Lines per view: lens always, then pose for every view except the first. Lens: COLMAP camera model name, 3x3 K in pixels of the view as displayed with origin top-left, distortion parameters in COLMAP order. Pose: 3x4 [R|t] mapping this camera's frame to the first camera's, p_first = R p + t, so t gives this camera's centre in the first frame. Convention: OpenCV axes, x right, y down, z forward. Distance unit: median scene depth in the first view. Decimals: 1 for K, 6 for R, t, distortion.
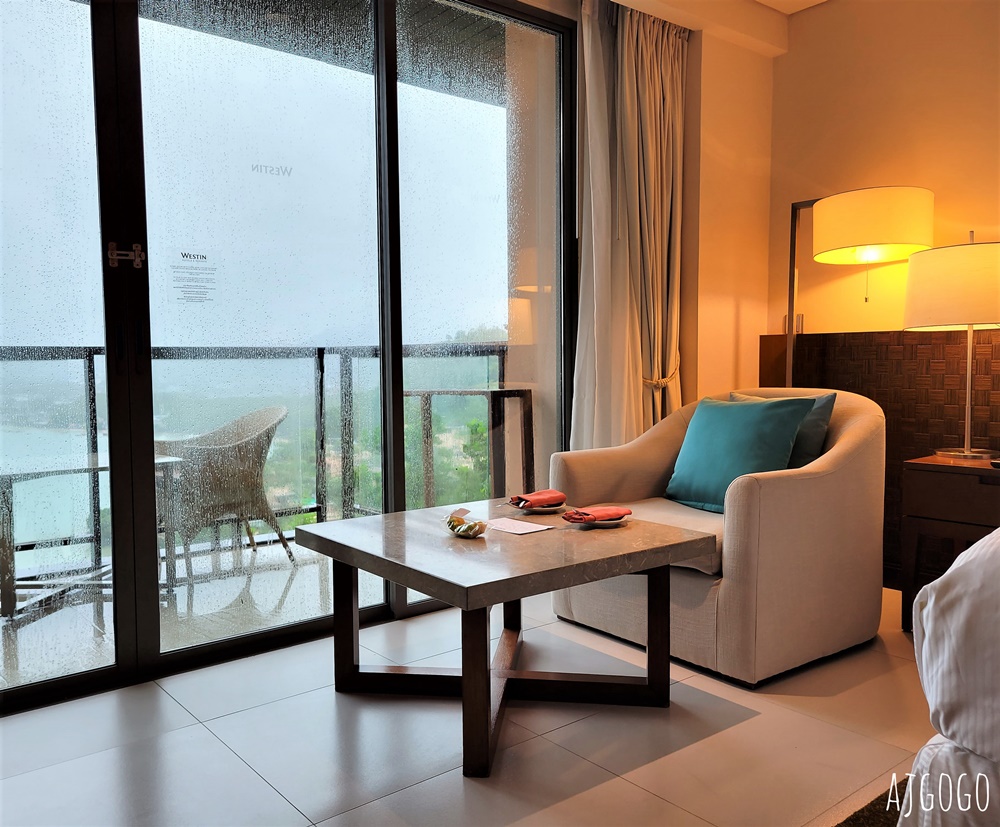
lens RADIAL K [[826.2, 0, 491.6], [0, 826.2, 408.3], [0, 0, 1]] dist [0.077824, -0.007828]
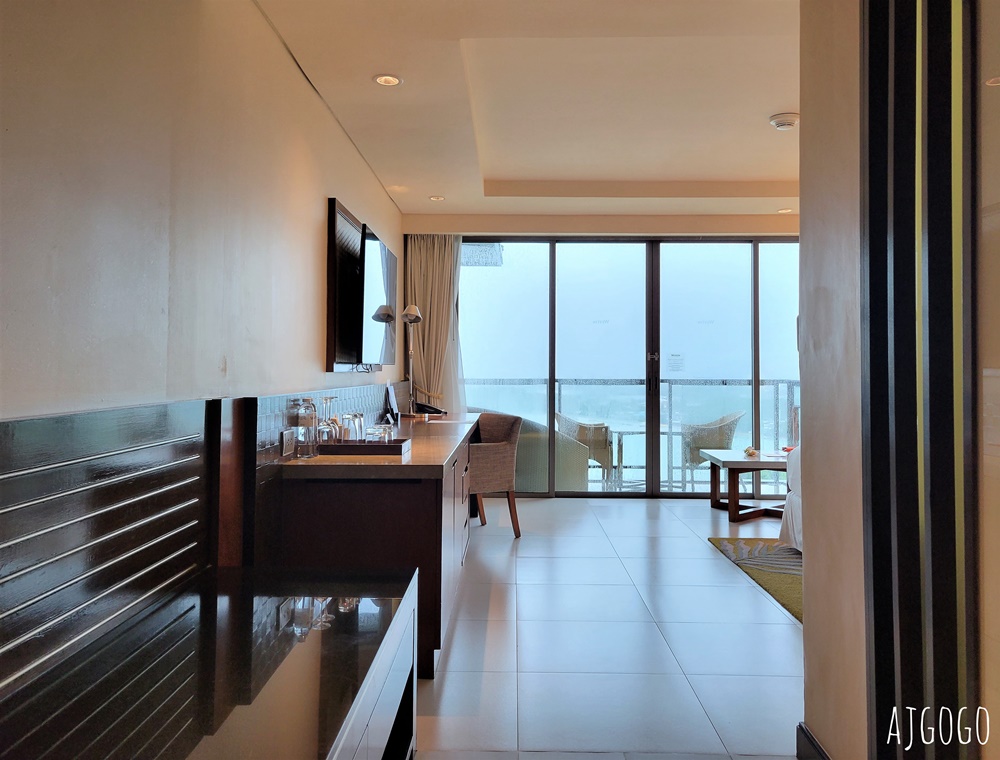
lens RADIAL K [[816.3, 0, 499.2], [0, 816.3, 372.6], [0, 0, 1]] dist [0.000318, -0.002631]
pose [[0.755254, 0.018981, -0.655157, 0.791505], [-0.052134, 0.998153, -0.031181, -0.001869], [0.653355, 0.057706, 0.754849, -1.167604]]
